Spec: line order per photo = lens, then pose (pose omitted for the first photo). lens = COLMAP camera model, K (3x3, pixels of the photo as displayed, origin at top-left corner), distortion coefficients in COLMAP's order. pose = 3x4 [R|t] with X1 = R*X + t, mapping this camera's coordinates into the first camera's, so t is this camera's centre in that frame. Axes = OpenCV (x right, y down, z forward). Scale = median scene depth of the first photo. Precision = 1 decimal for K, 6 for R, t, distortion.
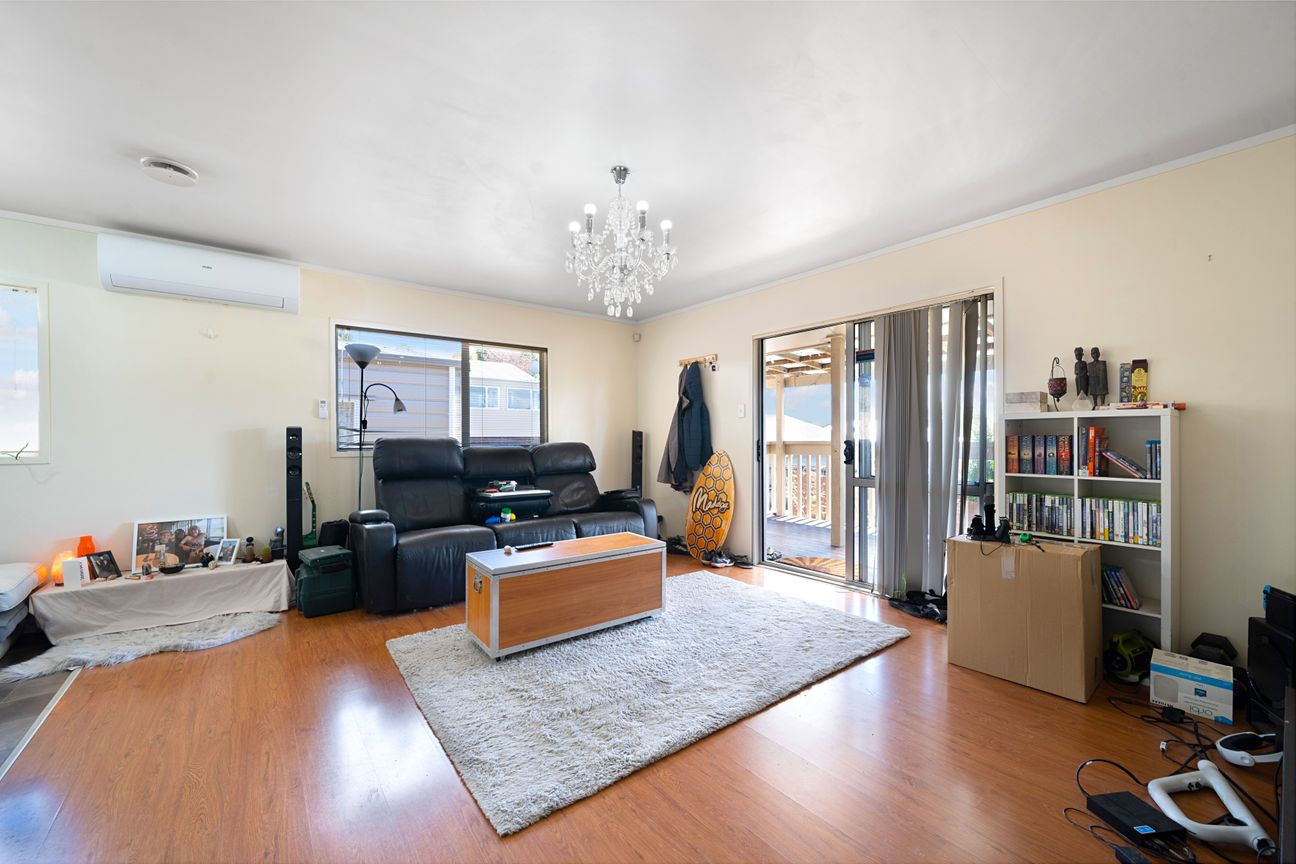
lens RADIAL K [[523.2, 0, 648.0], [0, 523.2, 432.0], [0, 0, 1]] dist [-0.000394, -0.000127]
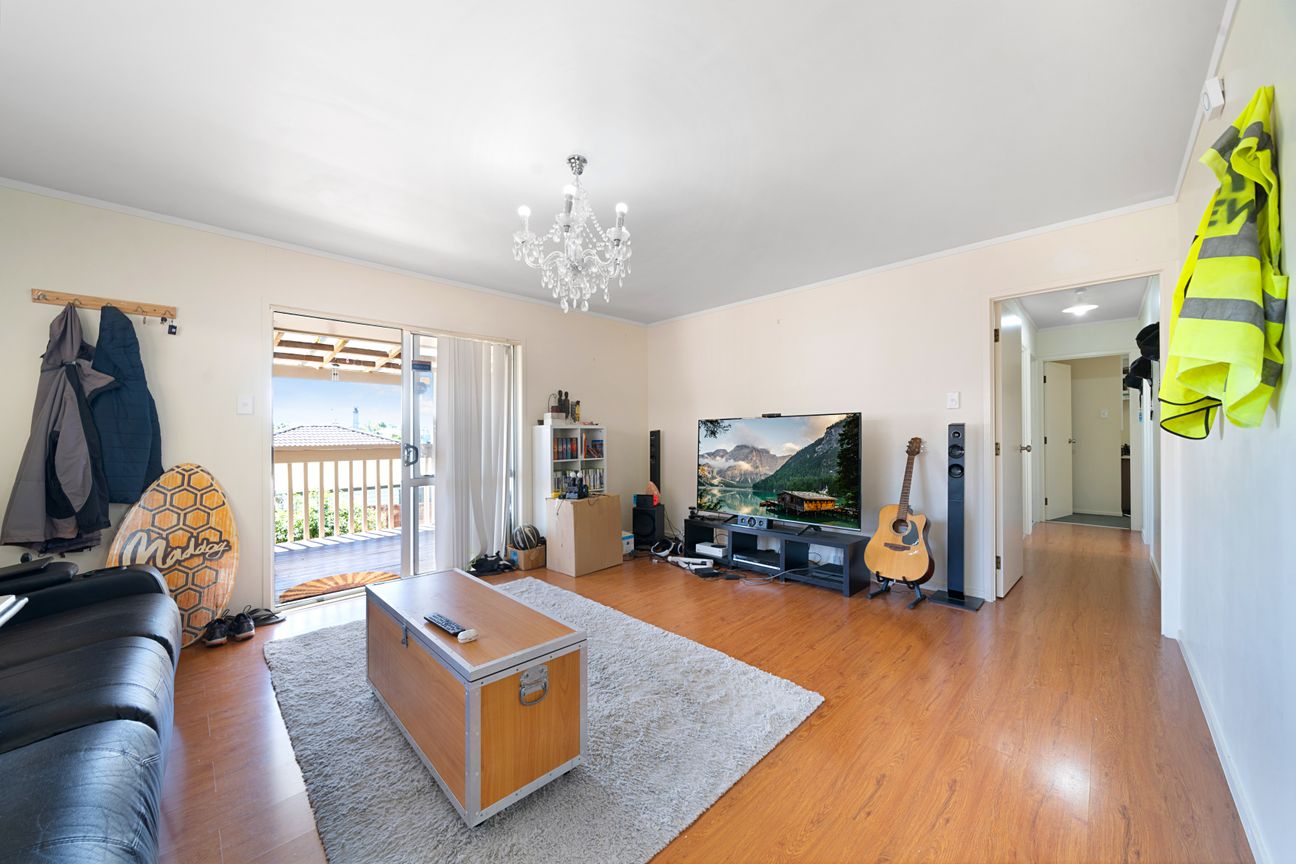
lens RADIAL K [[454.0, 0, 648.0], [0, 454.0, 432.0], [0, 0, 1]] dist [0.000016, -0.000007]
pose [[-0.123778, 0.018135, 0.992144, -0.793284], [0.004529, 0.999833, -0.017710, 0.014902], [-0.992300, 0.002301, -0.123839, 0.881552]]
